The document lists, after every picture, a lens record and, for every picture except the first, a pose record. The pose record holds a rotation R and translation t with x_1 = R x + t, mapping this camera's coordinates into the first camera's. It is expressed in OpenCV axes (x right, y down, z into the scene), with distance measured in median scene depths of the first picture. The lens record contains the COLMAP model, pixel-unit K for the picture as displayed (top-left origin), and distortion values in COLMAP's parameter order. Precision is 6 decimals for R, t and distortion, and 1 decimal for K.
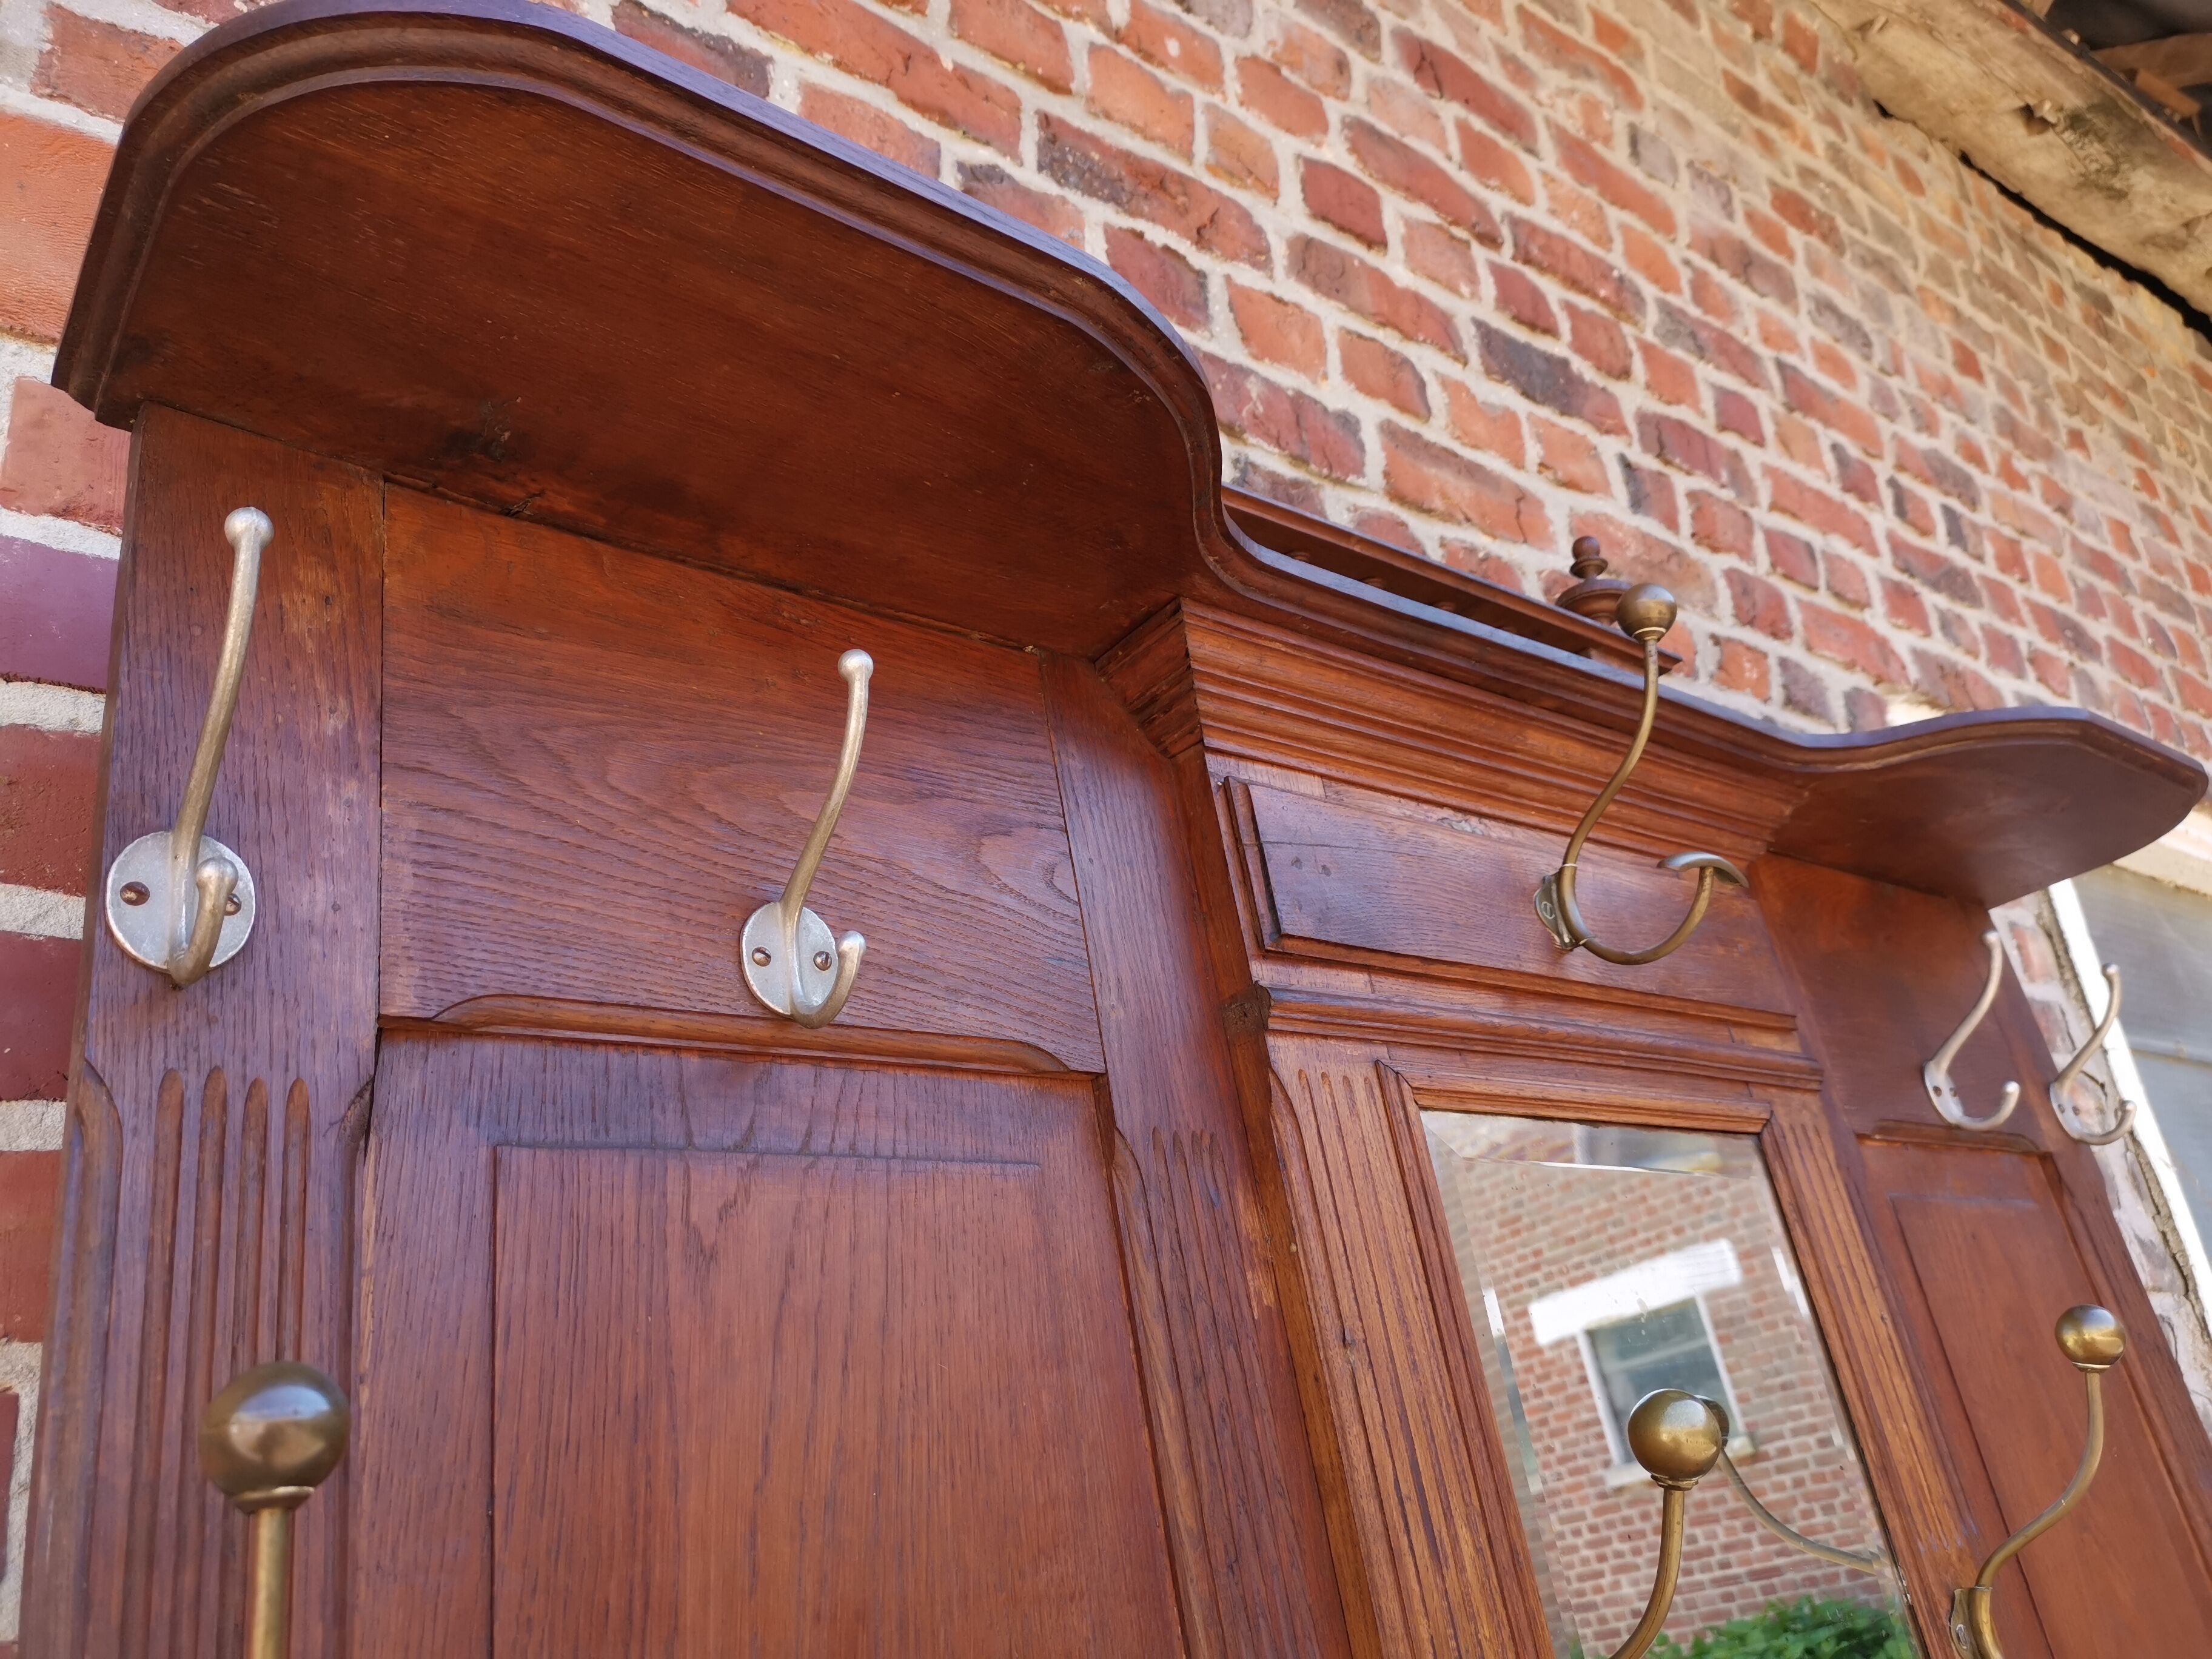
lens RADIAL K [[1709.2, 0, 1111.1], [0, 1709.2, 826.5], [0, 0, 1]] dist [0.059181, -0.073781]
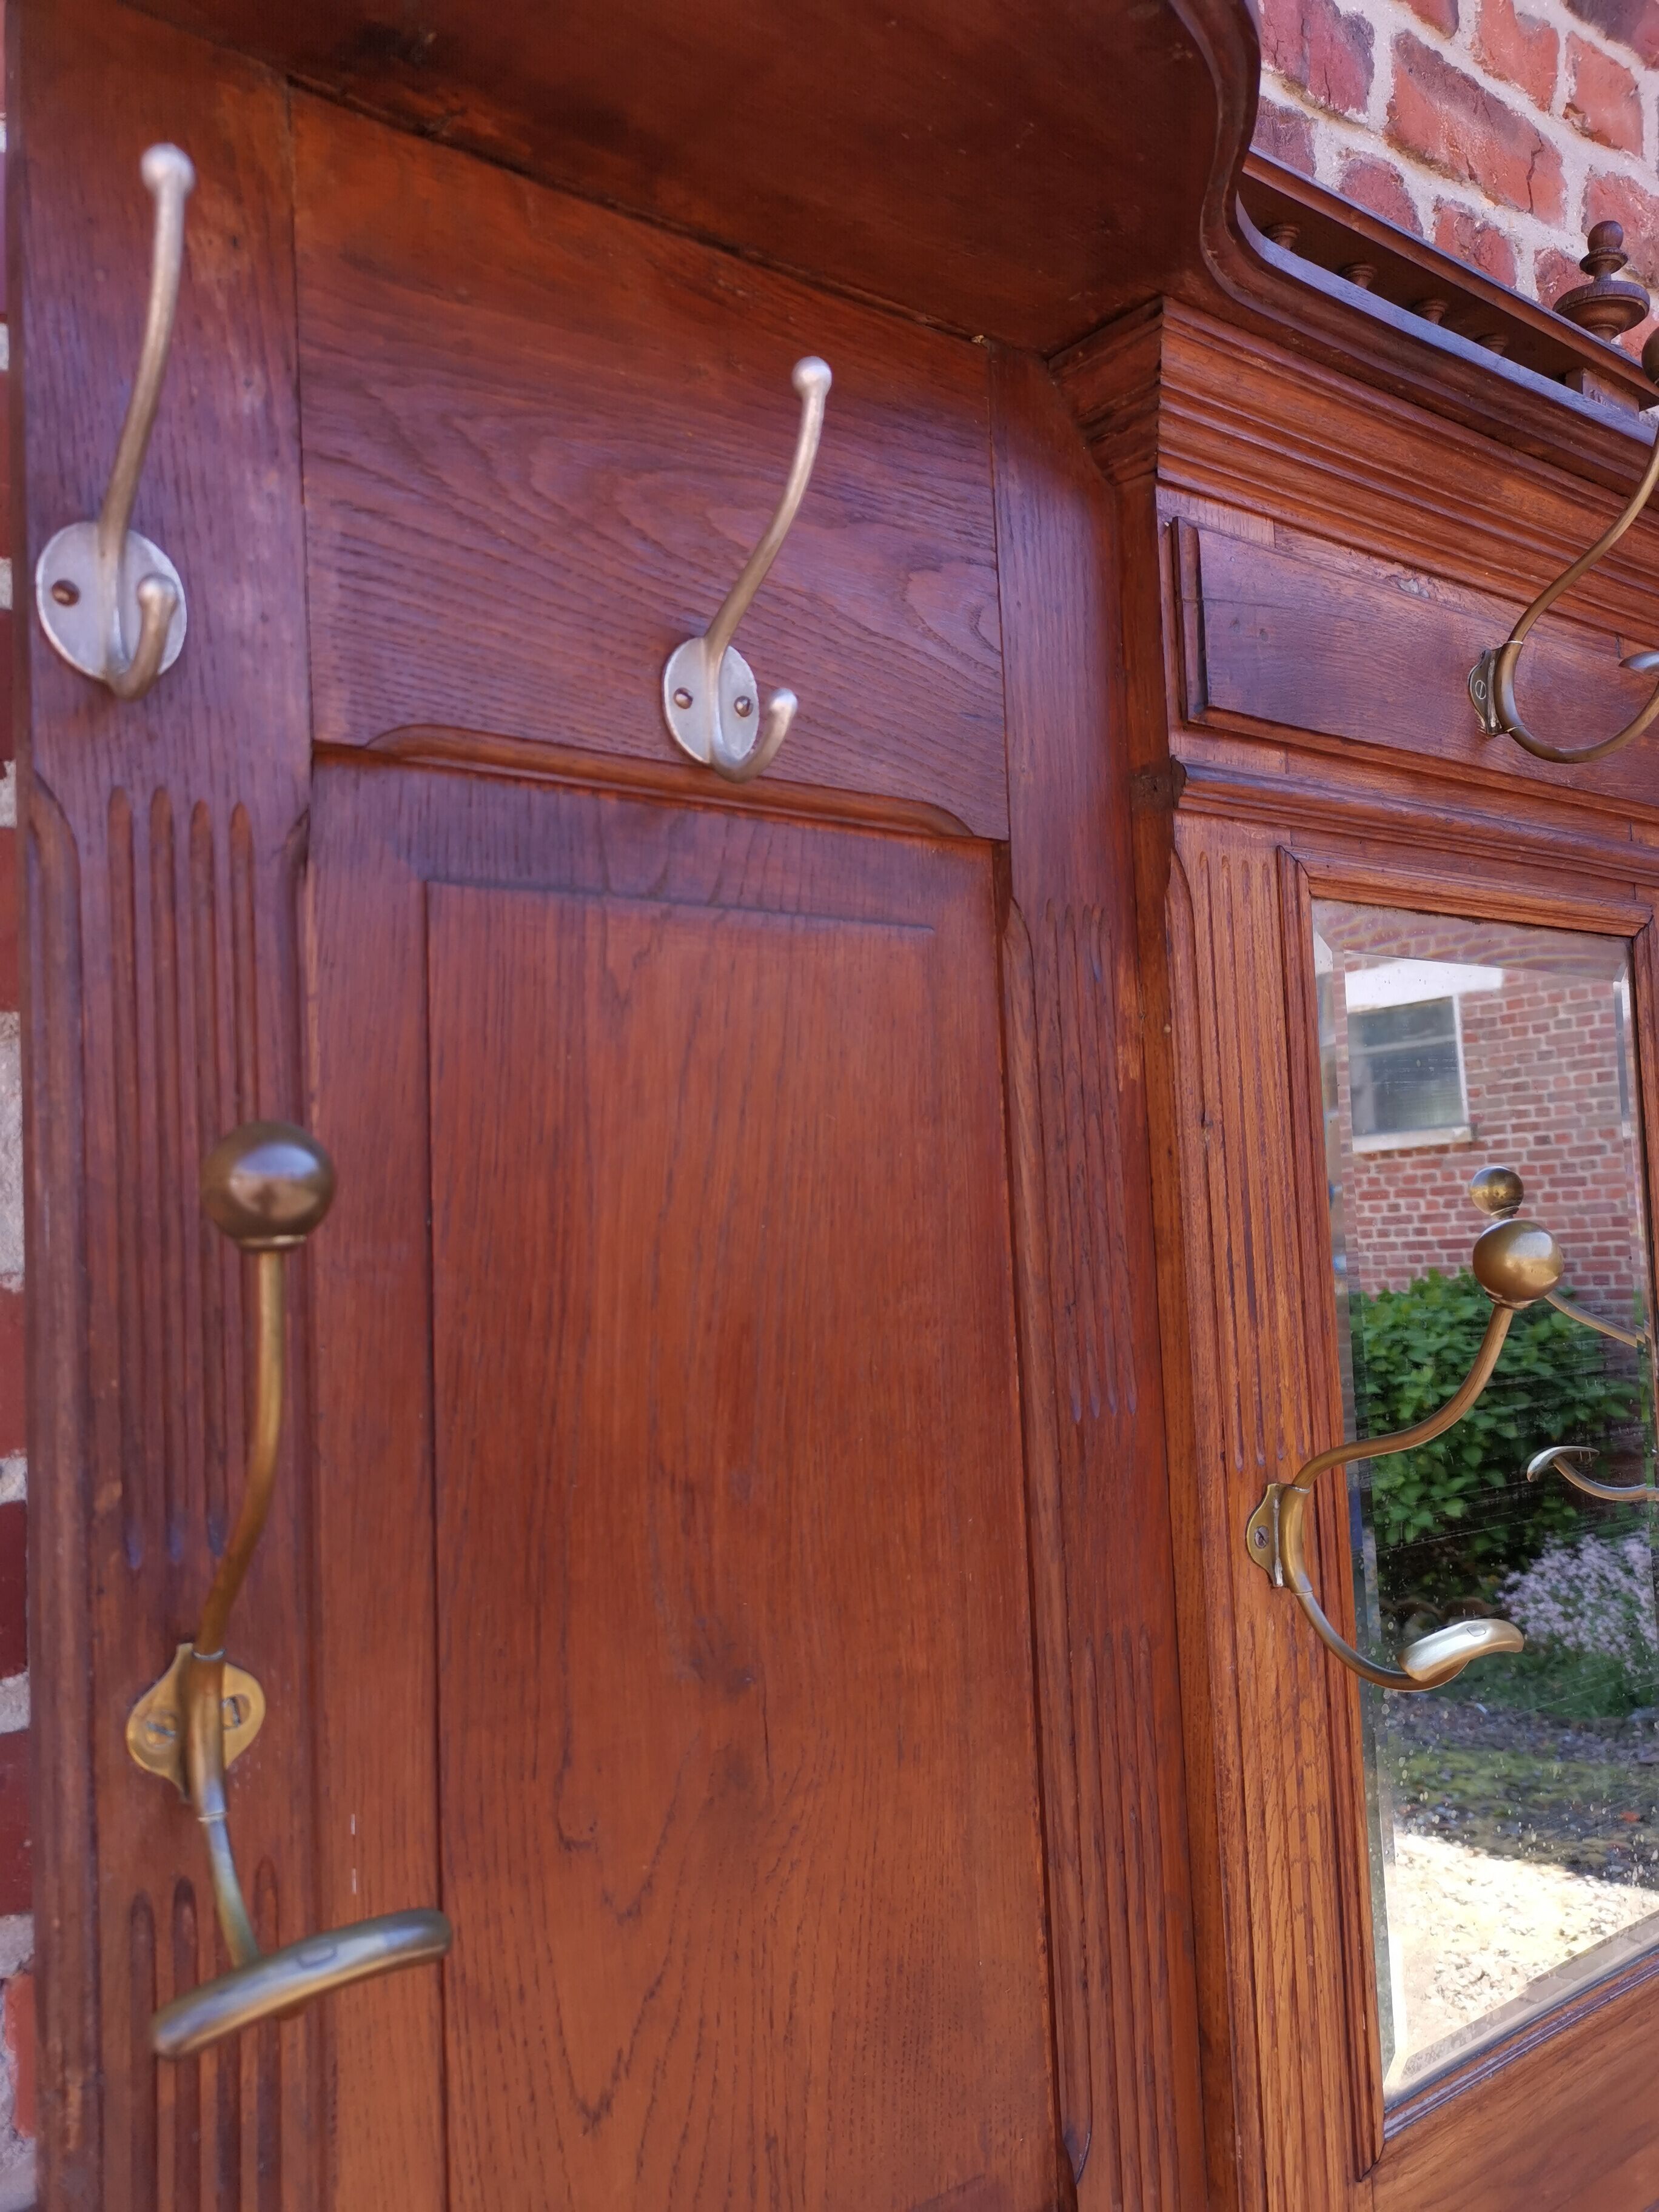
lens RADIAL K [[1694.0, 0, 825.0], [0, 1694.0, 1113.2], [0, 0, 1]] dist [0.053844, -0.053239]
pose [[0.992838, 0.117641, -0.020837, -0.062335], [-0.101463, 0.922339, 0.372821, -0.057271], [0.063077, -0.368037, 0.927669, 0.031669]]
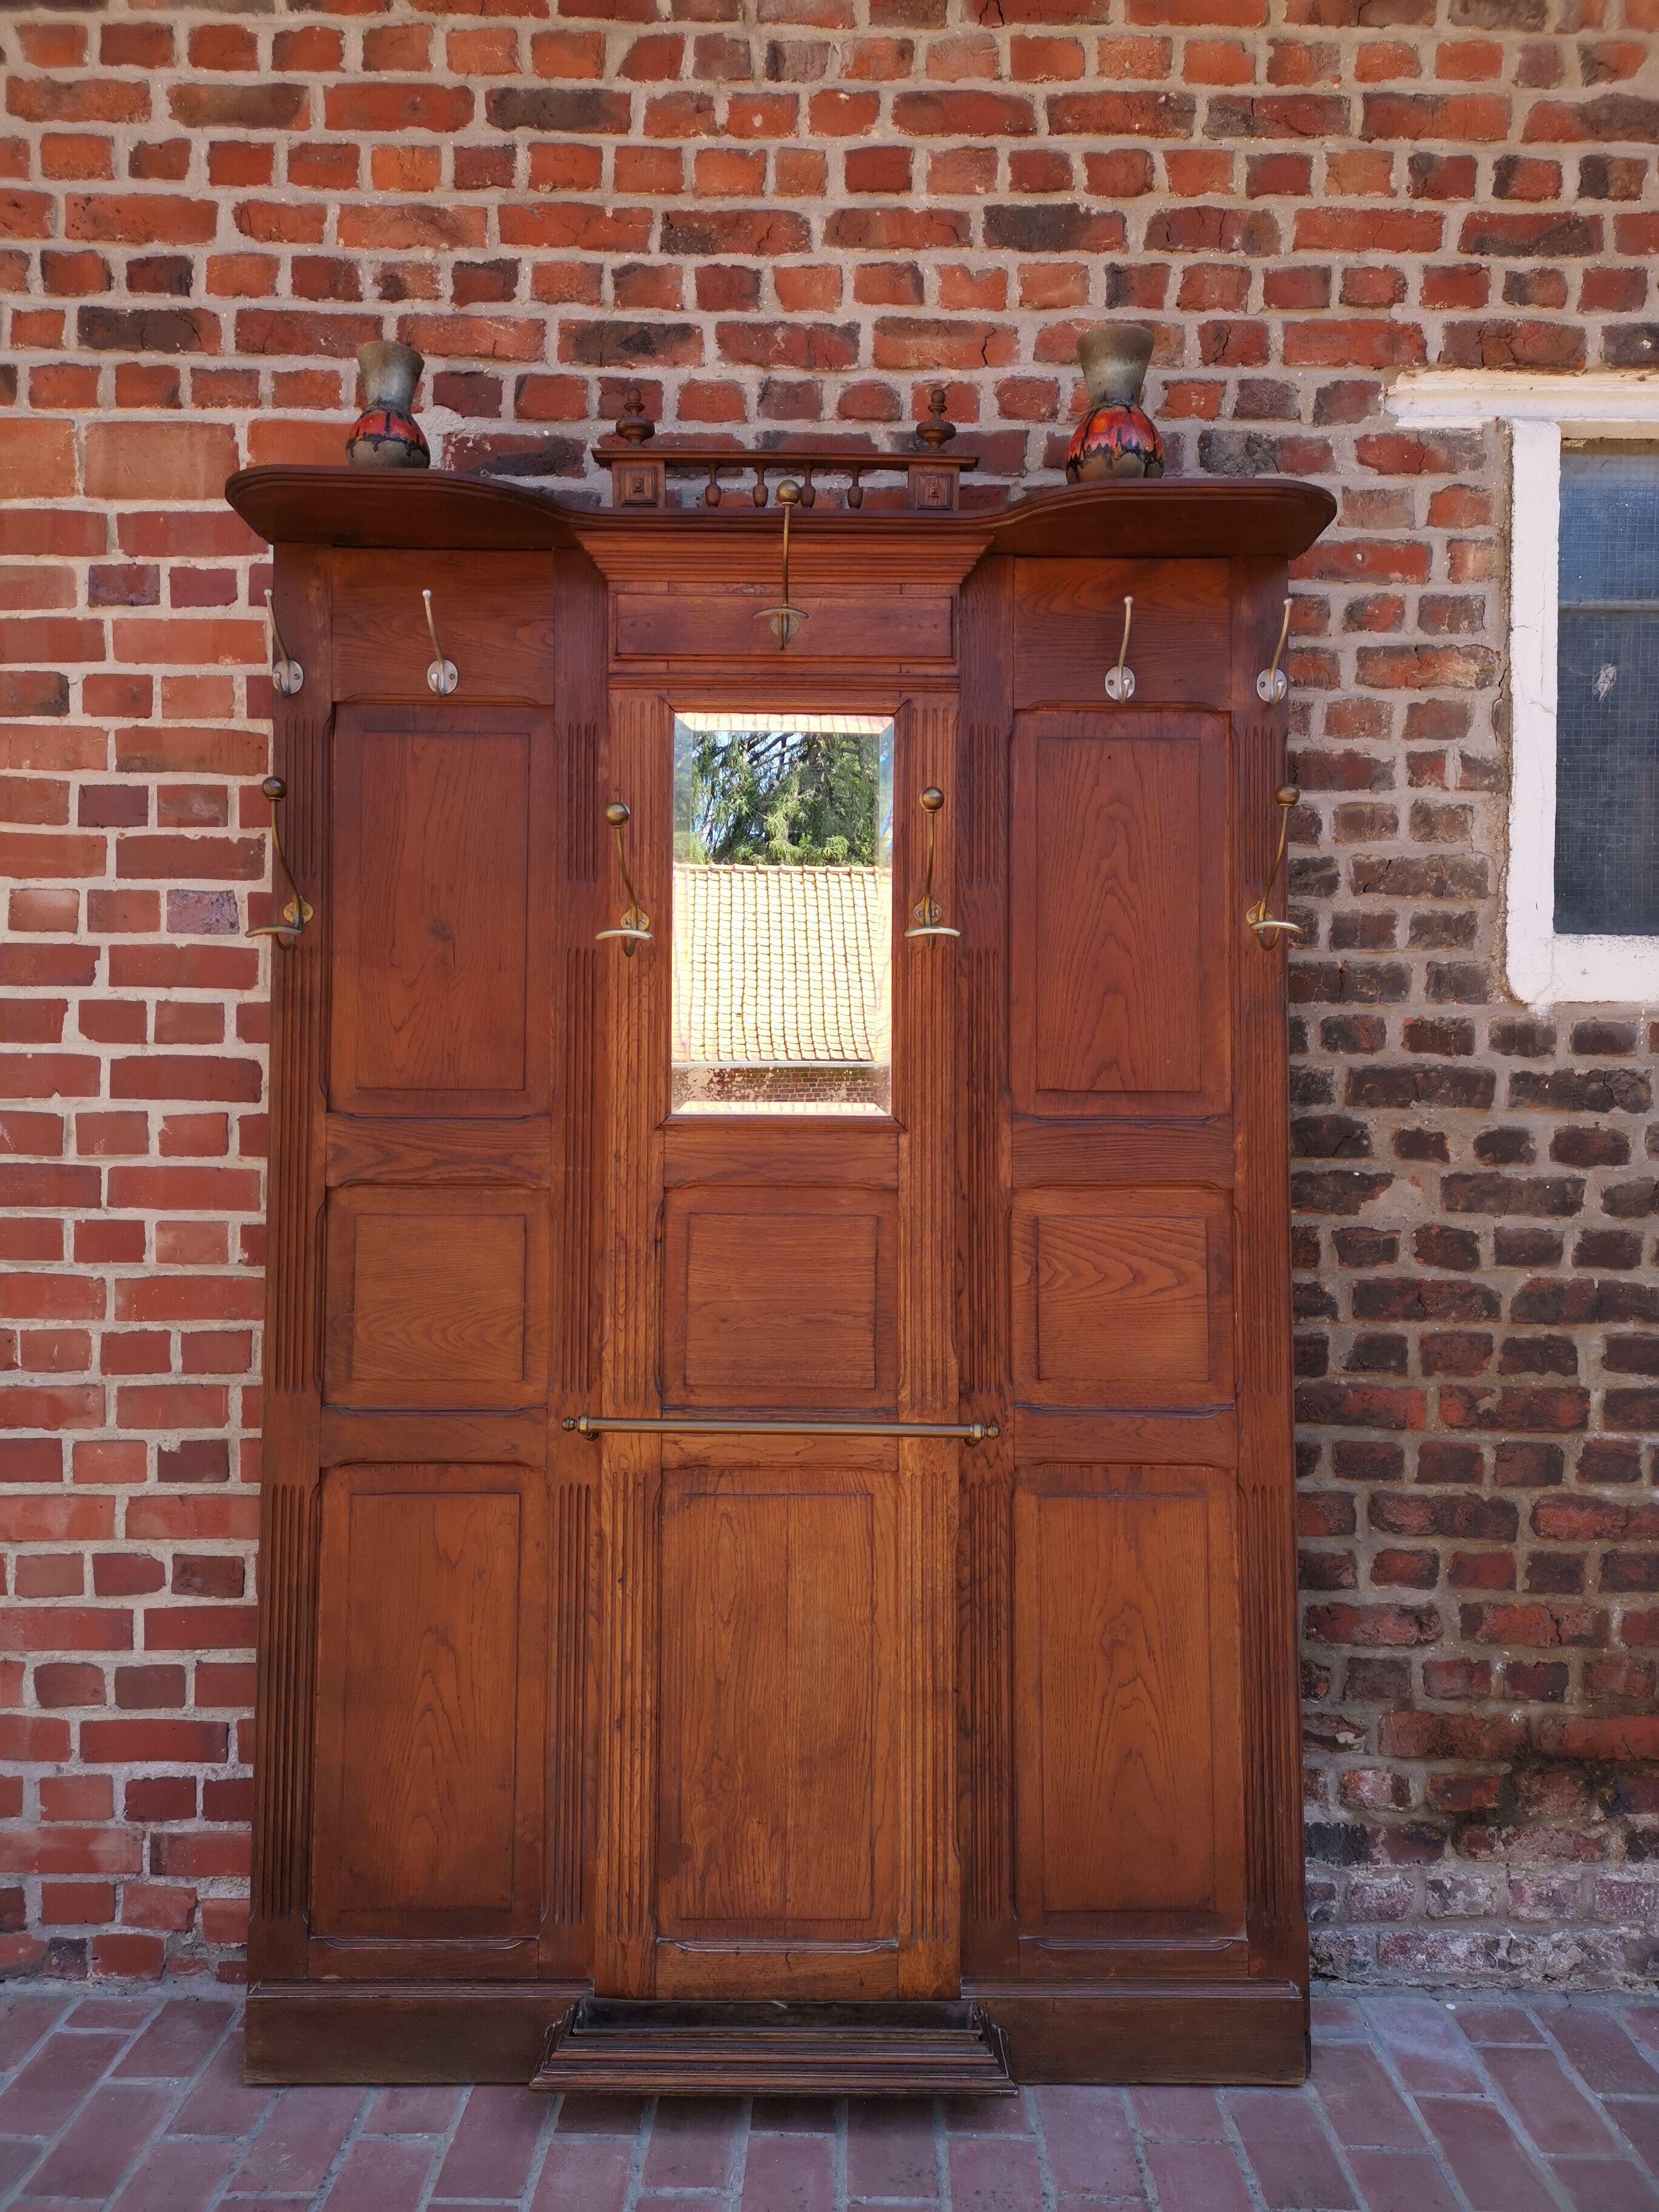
lens RADIAL K [[1724.2, 0, 828.4], [0, 1724.2, 1119.6], [0, 0, 1]] dist [0.075694, -0.094055]
pose [[0.782271, 0.139801, -0.607048, 2.220715], [0.140274, 0.909931, 0.390318, -0.307480], [0.606939, -0.390487, 0.692202, -1.102938]]
